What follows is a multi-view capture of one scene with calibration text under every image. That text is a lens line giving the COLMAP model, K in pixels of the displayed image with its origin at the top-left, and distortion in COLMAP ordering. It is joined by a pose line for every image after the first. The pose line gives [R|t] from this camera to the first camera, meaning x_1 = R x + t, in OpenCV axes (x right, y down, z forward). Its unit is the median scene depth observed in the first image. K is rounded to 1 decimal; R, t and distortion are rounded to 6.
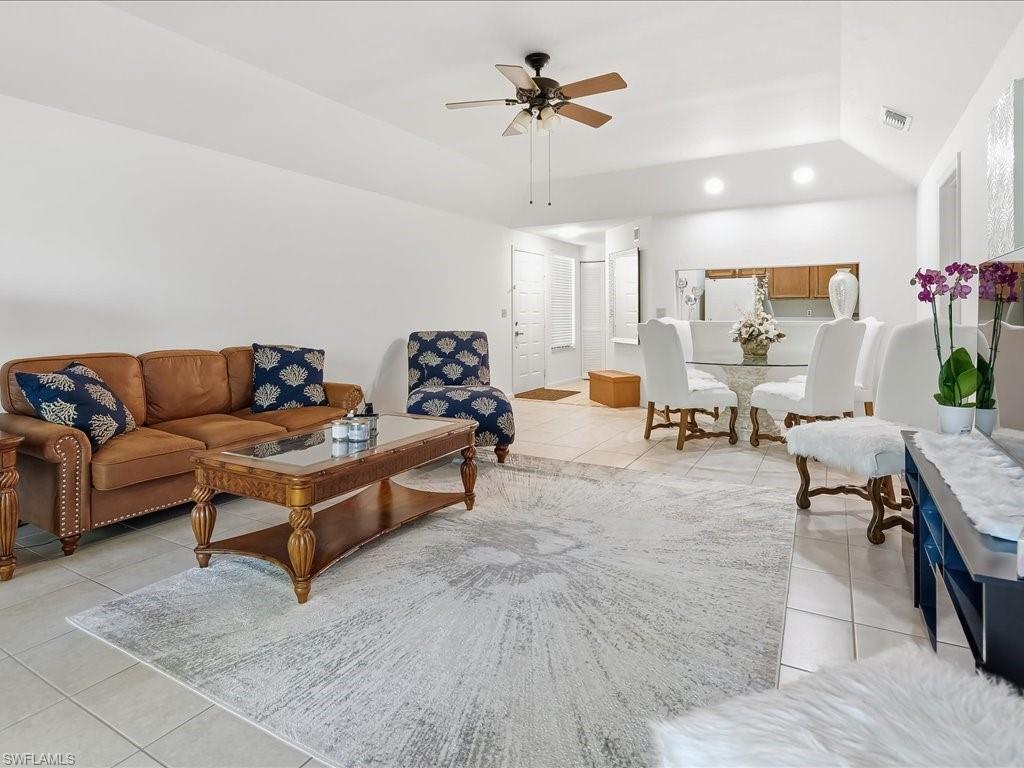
lens RADIAL K [[566.2, 0, 505.7], [0, 566.2, 315.2], [0, 0, 1]] dist [0.002899, 0.000096]
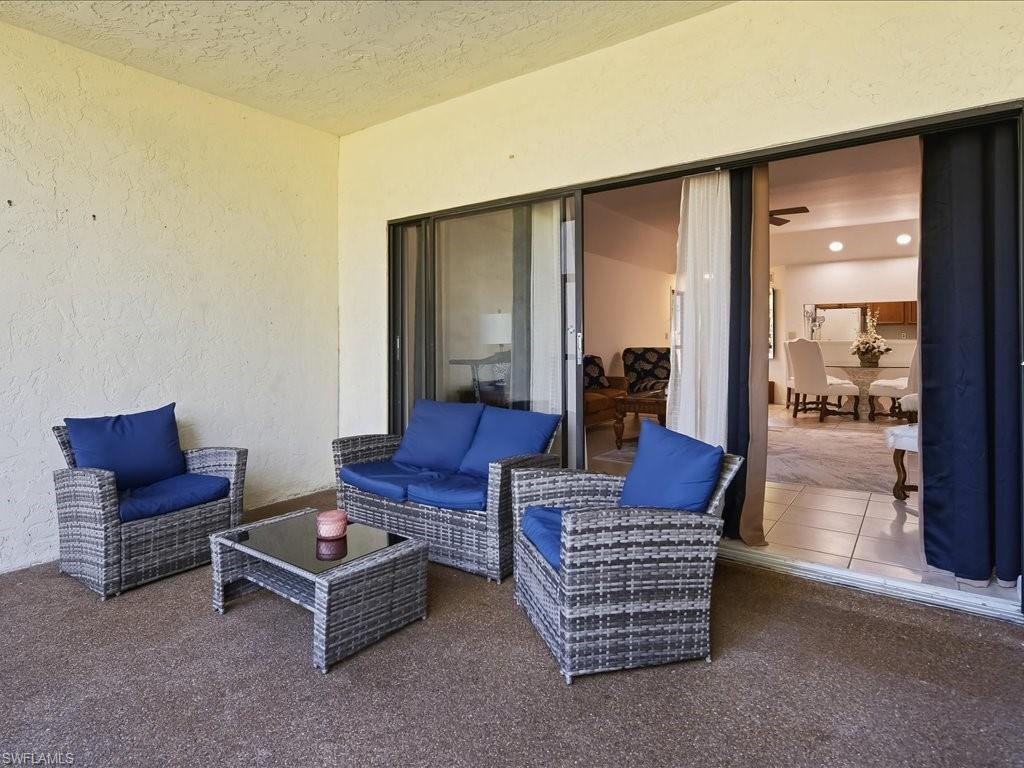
lens RADIAL K [[558.6, 0, 511.0], [0, 558.6, 341.3], [0, 0, 1]] dist [0.004428, 0.001263]
pose [[0.993946, -0.002435, -0.109840, -0.321831], [0.002278, 0.999996, -0.001556, 0.013406], [0.109844, 0.001297, 0.993948, -0.541207]]
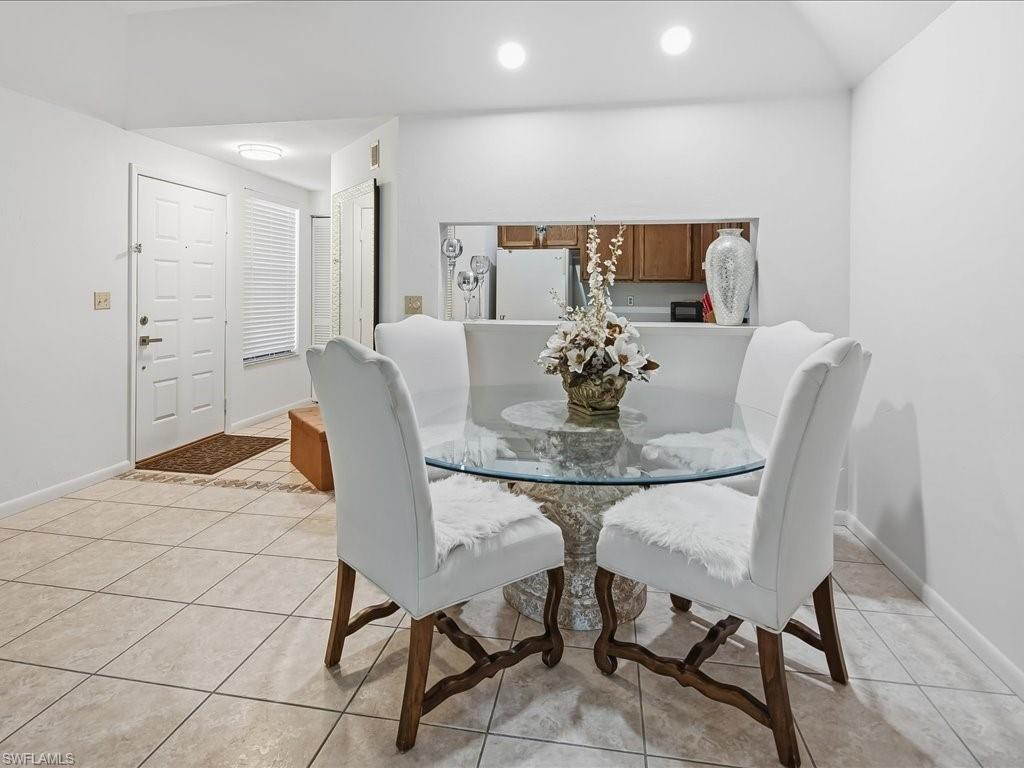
lens RADIAL K [[566.2, 0, 505.7], [0, 566.2, 315.2], [0, 0, 1]] dist [0.002899, 0.000096]
pose [[0.940433, -0.003884, 0.339956, 0.218672], [-0.010022, 0.999183, 0.039140, -0.019315], [-0.339830, -0.040216, 0.939627, 0.595188]]
